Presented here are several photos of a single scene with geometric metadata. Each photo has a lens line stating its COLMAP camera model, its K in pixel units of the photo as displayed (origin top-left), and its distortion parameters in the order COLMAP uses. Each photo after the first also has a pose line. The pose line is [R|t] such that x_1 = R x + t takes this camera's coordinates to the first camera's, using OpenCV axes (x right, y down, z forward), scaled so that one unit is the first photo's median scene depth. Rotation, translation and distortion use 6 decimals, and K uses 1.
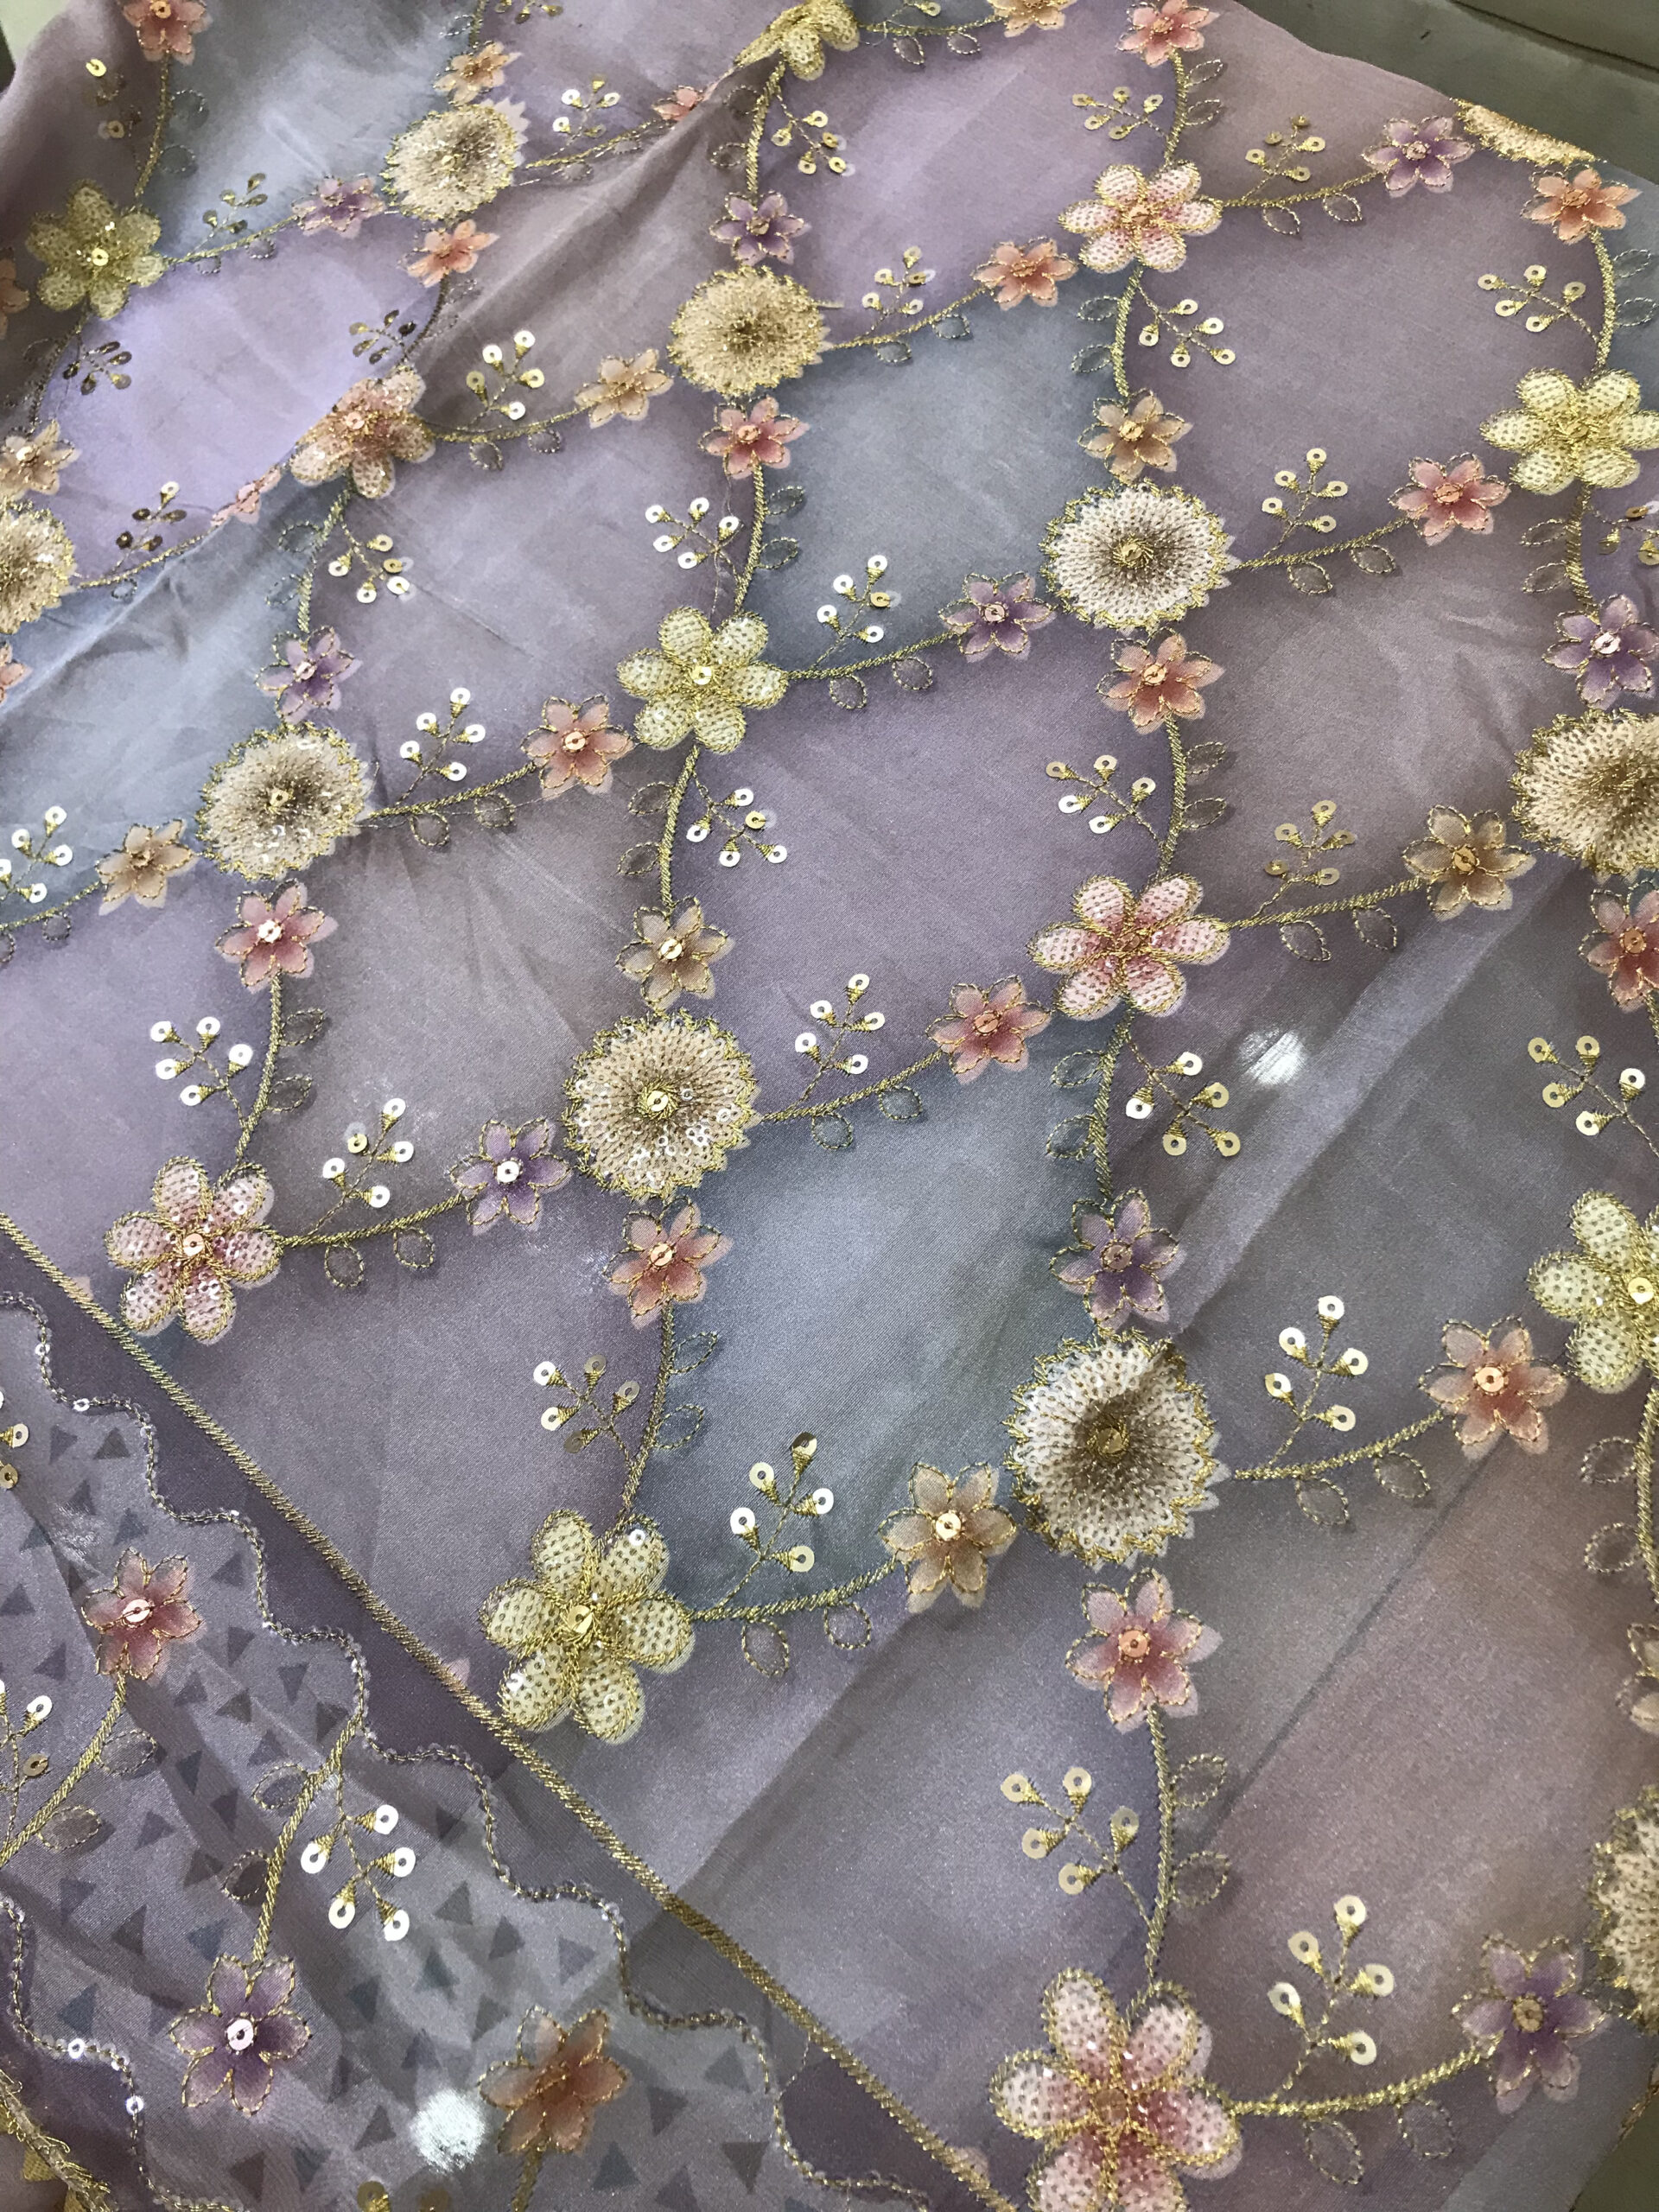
lens RADIAL K [[1878.3, 0, 829.5], [0, 1878.3, 1106.0], [0, 0, 1]] dist [0.013482, -0.018901]
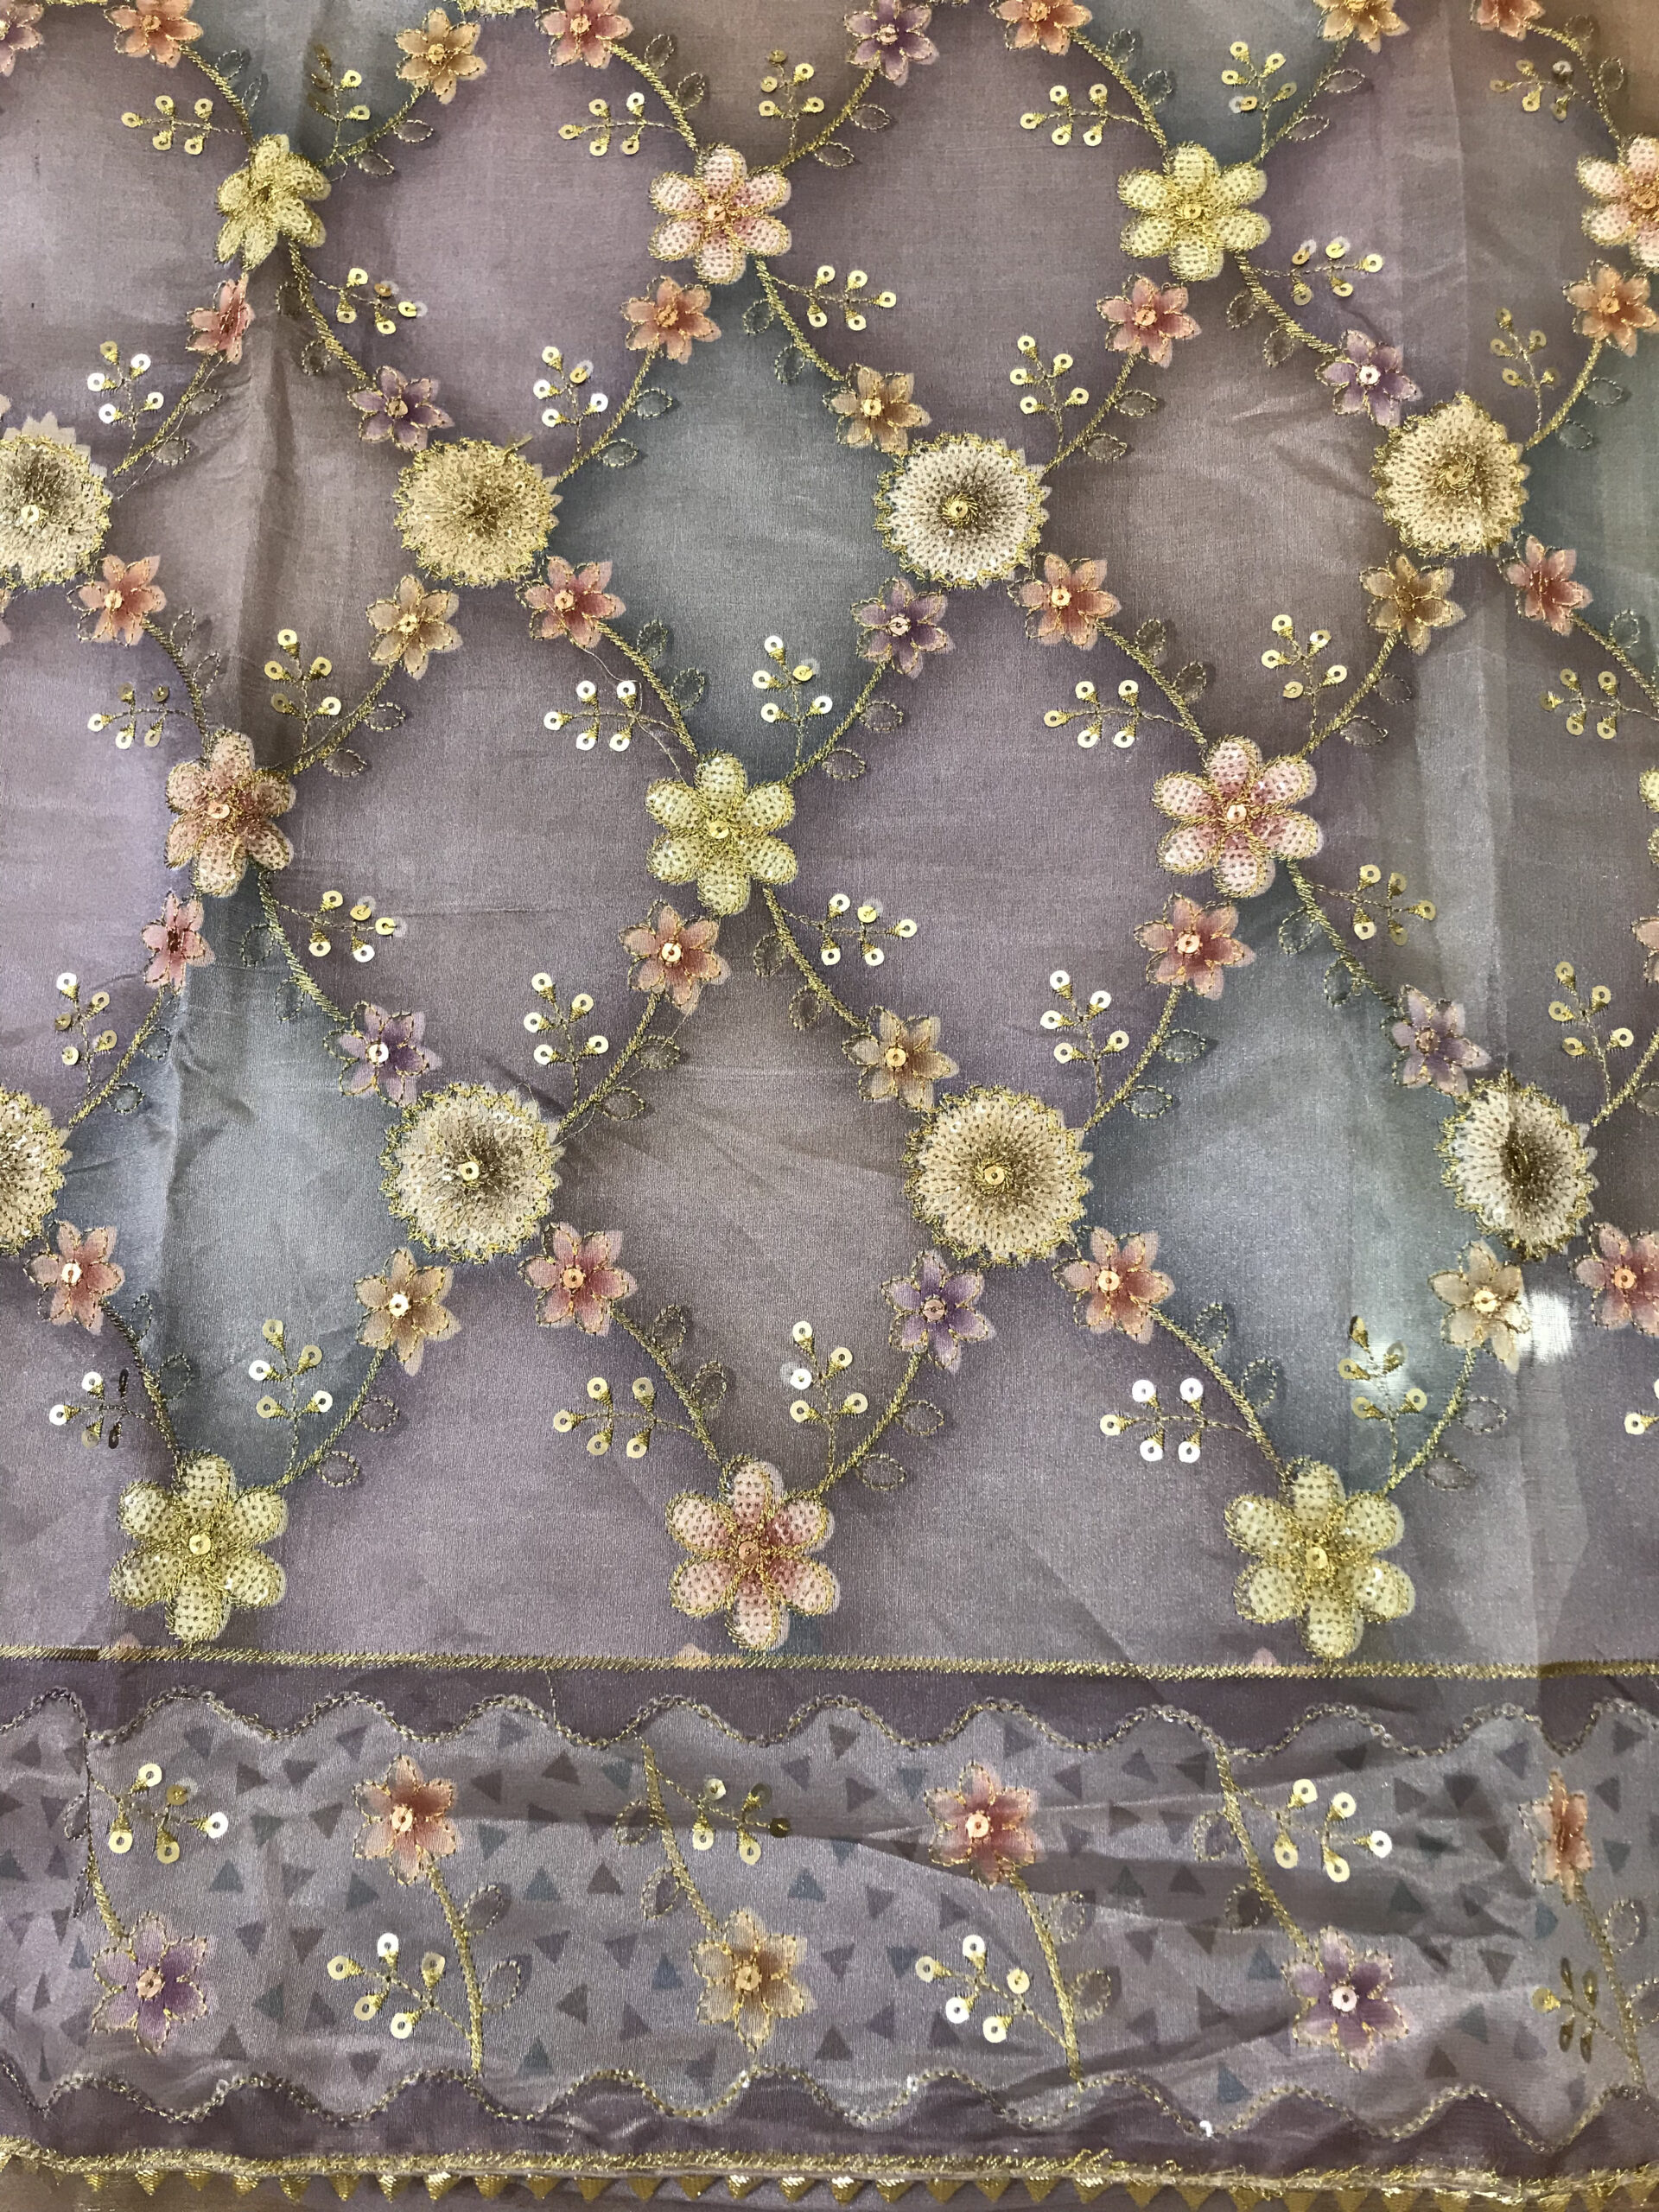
lens RADIAL K [[1878.3, 0, 829.5], [0, 1878.3, 1106.0], [0, 0, 1]] dist [0.013482, -0.018901]
pose [[0.748496, -0.609553, 0.261150, -0.400620], [0.565930, 0.792425, 0.227566, -0.319624], [-0.345655, -0.022540, 0.938091, -0.002004]]
